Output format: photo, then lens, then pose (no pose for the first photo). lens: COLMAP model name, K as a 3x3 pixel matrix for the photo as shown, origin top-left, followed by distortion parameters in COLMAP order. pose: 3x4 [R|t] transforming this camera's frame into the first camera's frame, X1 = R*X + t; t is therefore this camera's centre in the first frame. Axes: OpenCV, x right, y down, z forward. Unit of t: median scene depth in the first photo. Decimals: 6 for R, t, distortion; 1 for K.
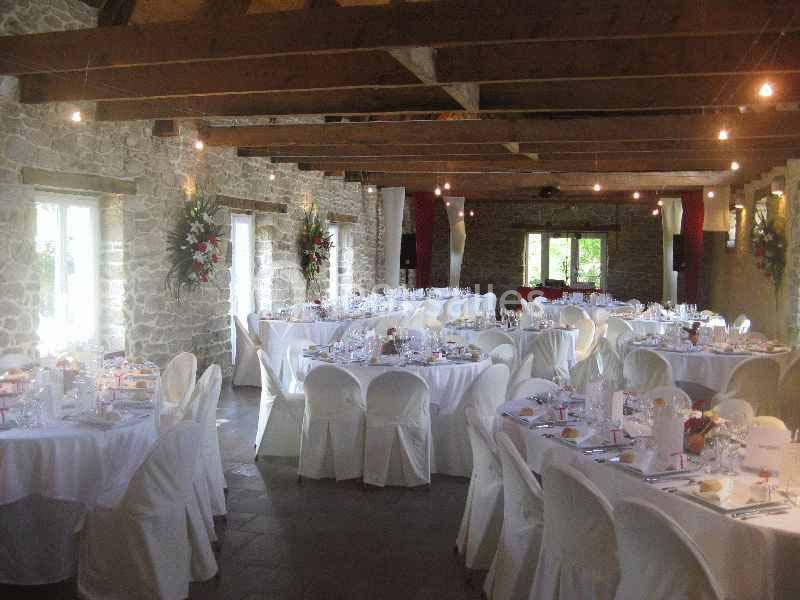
lens RADIAL K [[813.6, 0, 398.7], [0, 813.6, 298.3], [0, 0, 1]] dist [-0.115978, 0.000000]
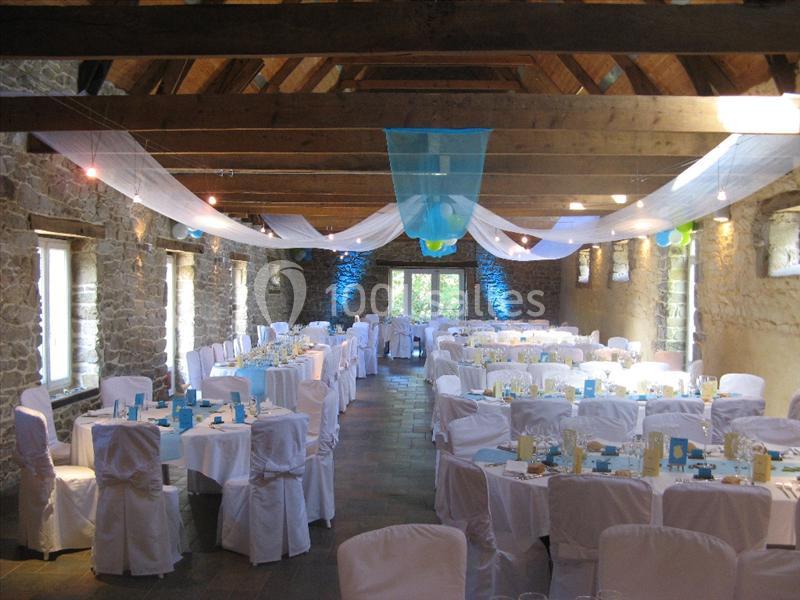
lens RADIAL K [[813.6, 0, 413.1], [0, 813.6, 310.9], [0, 0, 1]] dist [-0.115978, 0.000000]
pose [[0.969345, -0.013439, 0.245334, -0.189541], [0.019602, 0.999550, -0.022696, -0.003452], [-0.244919, 0.026810, 0.969173, -0.101363]]
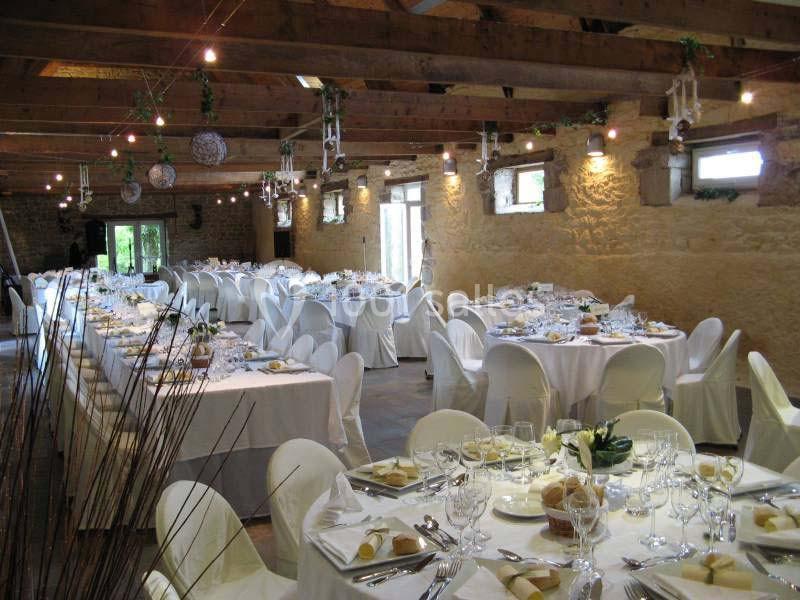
lens RADIAL K [[813.6, 0, 400.8], [0, 813.6, 306.7], [0, 0, 1]] dist [-0.115978, 0.000000]
pose [[0.753785, -0.093991, 0.650365, -0.587623], [0.075459, 0.995551, 0.056420, 0.009761], [-0.652775, 0.006548, 0.757524, -0.232735]]
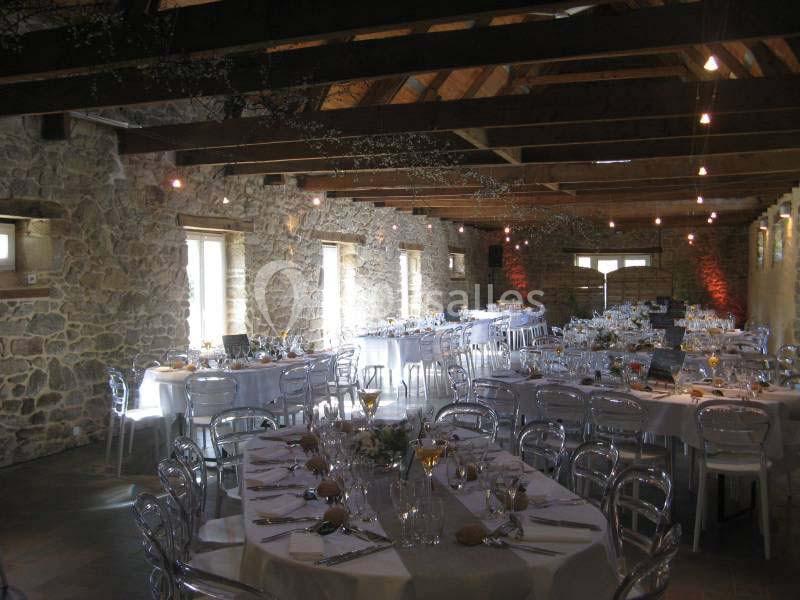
lens RADIAL K [[813.6, 0, 396.2], [0, 813.6, 291.8], [0, 0, 1]] dist [-0.115978, 0.000000]
pose [[0.996790, -0.018778, -0.077823, -0.003449], [0.015529, 0.998991, -0.042137, 0.023112], [0.078536, 0.040793, 0.996076, -0.252339]]
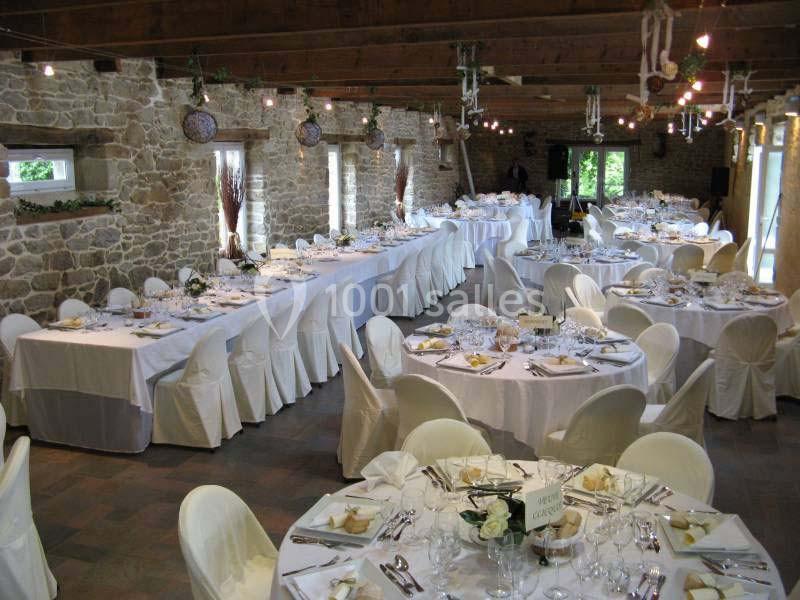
lens RADIAL K [[813.6, 0, 388.0], [0, 813.6, 305.1], [0, 0, 1]] dist [-0.115978, 0.000000]
pose [[0.998342, -0.005928, -0.057257, -0.046341], [0.013302, 0.991518, 0.129283, -0.023775], [0.056005, -0.129831, 0.989953, -0.383571]]
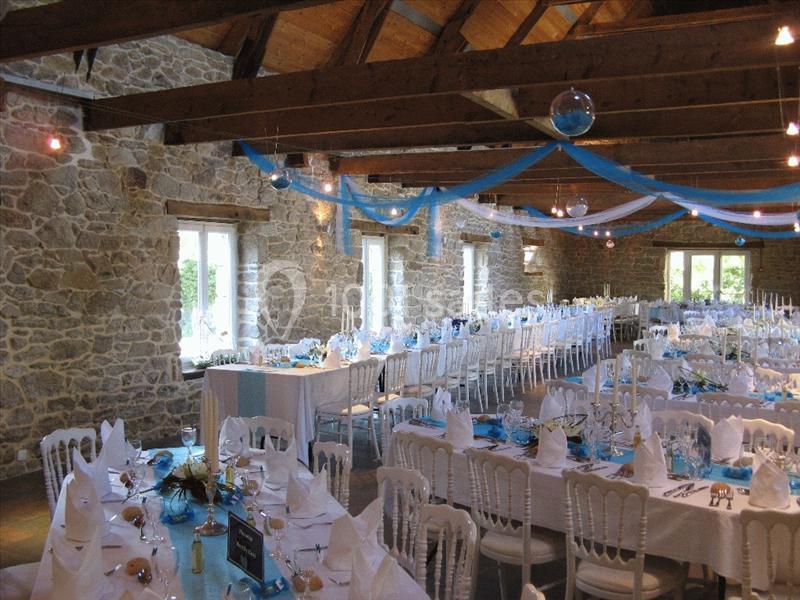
lens RADIAL K [[813.6, 0, 403.1], [0, 813.6, 312.9], [0, 0, 1]] dist [-0.115978, 0.000000]
pose [[0.981026, 0.004311, -0.193826, 0.069941], [-0.004862, 0.999985, -0.002366, -0.000542], [0.193813, 0.003263, 0.981033, -0.063439]]
